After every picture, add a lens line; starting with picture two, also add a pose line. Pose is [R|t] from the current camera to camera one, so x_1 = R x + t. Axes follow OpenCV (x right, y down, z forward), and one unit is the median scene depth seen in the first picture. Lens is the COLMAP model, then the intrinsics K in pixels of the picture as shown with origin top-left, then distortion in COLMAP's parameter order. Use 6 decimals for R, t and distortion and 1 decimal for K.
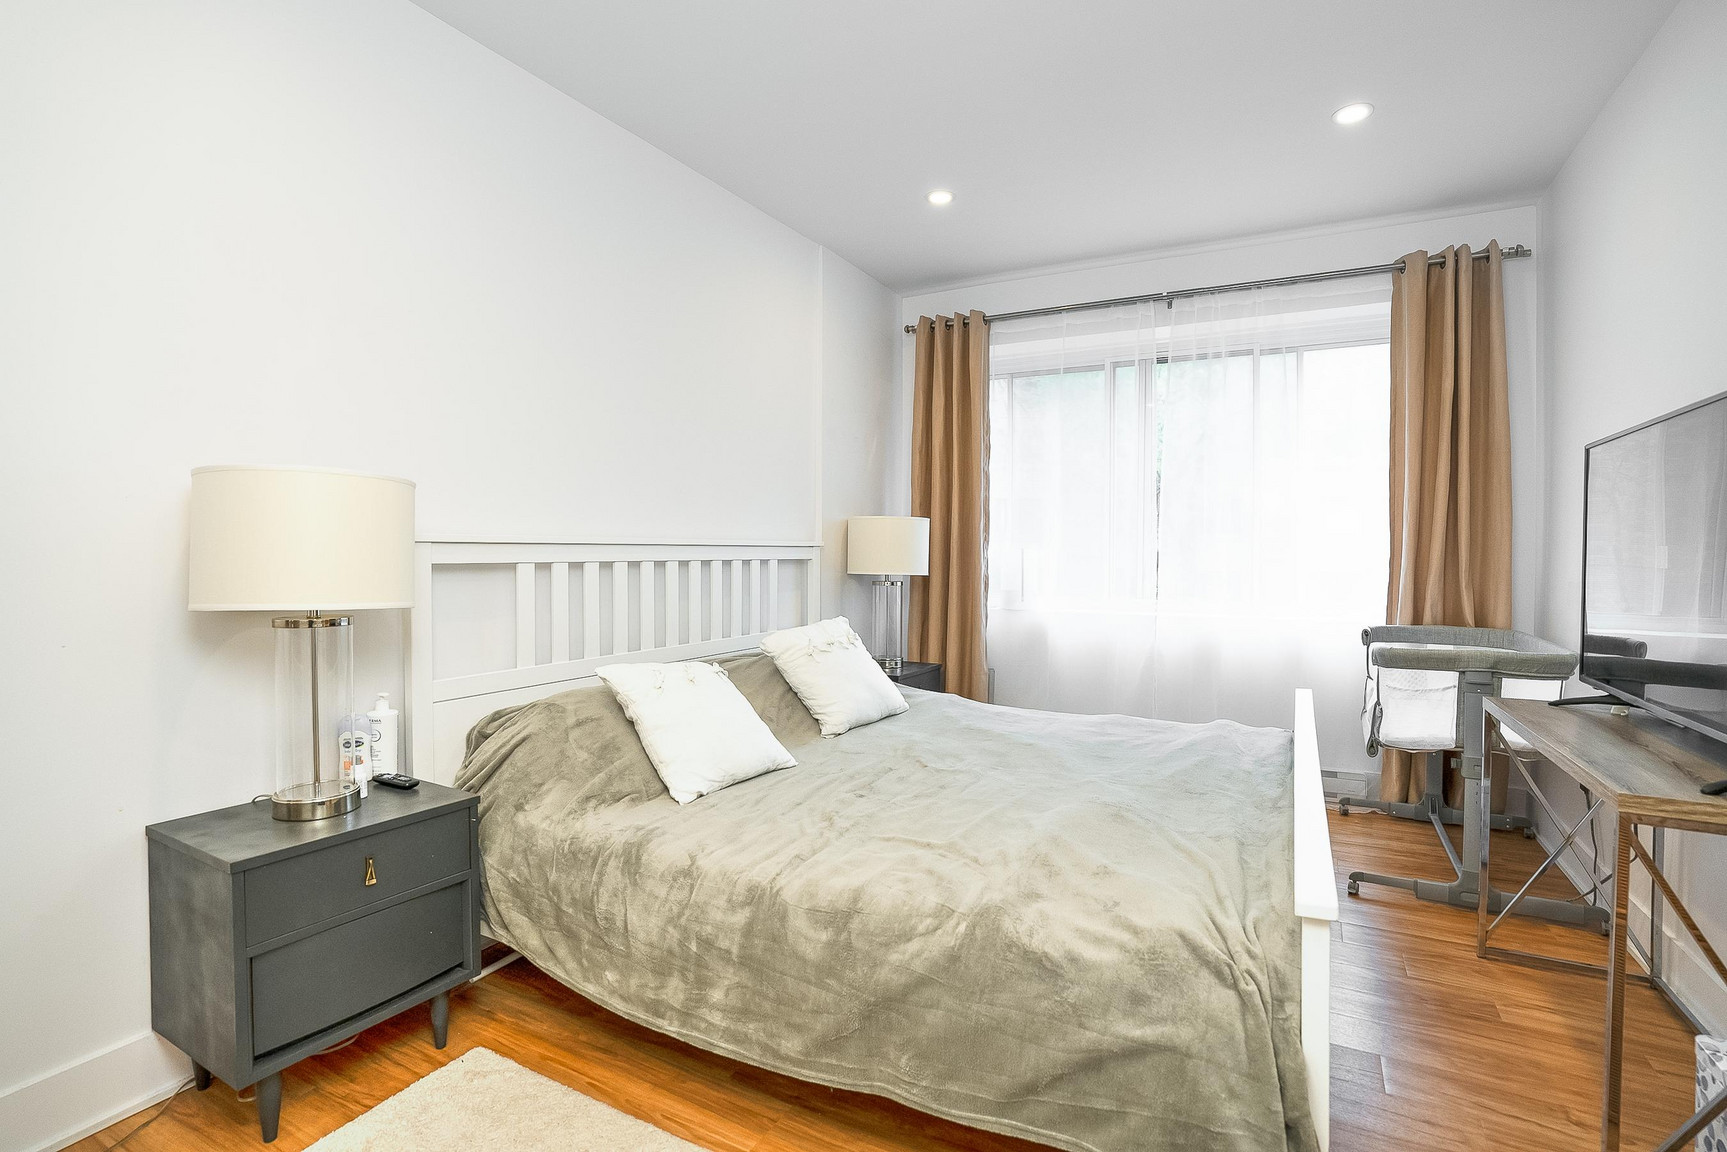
lens RADIAL K [[819.2, 0, 859.1], [0, 819.2, 570.2], [0, 0, 1]] dist [-0.062180, 0.021579]
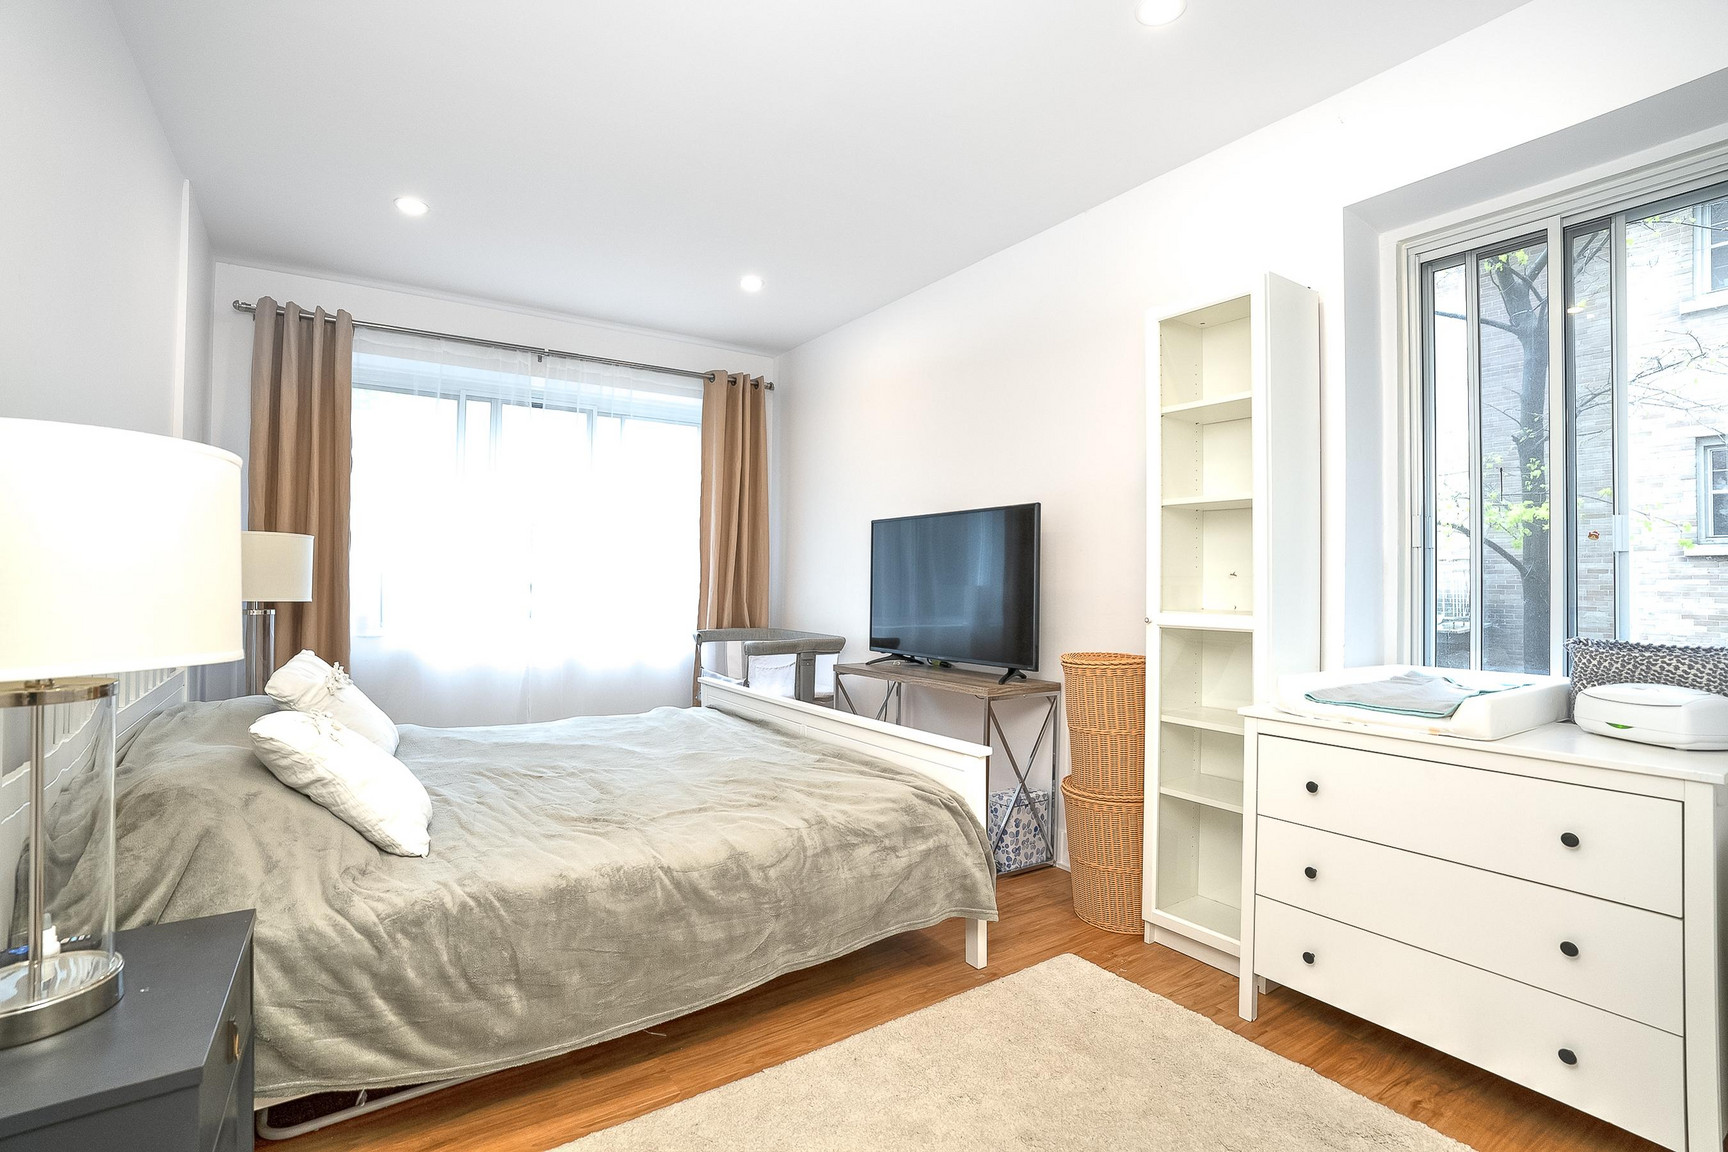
lens RADIAL K [[819.7, 0, 863.4], [0, 819.7, 570.4], [0, 0, 1]] dist [-0.062180, 0.021579]
pose [[0.459954, 0.009533, 0.887891, -0.479883], [0.010705, 0.999810, -0.016280, -0.008511], [-0.887878, 0.016993, 0.459765, 0.089856]]
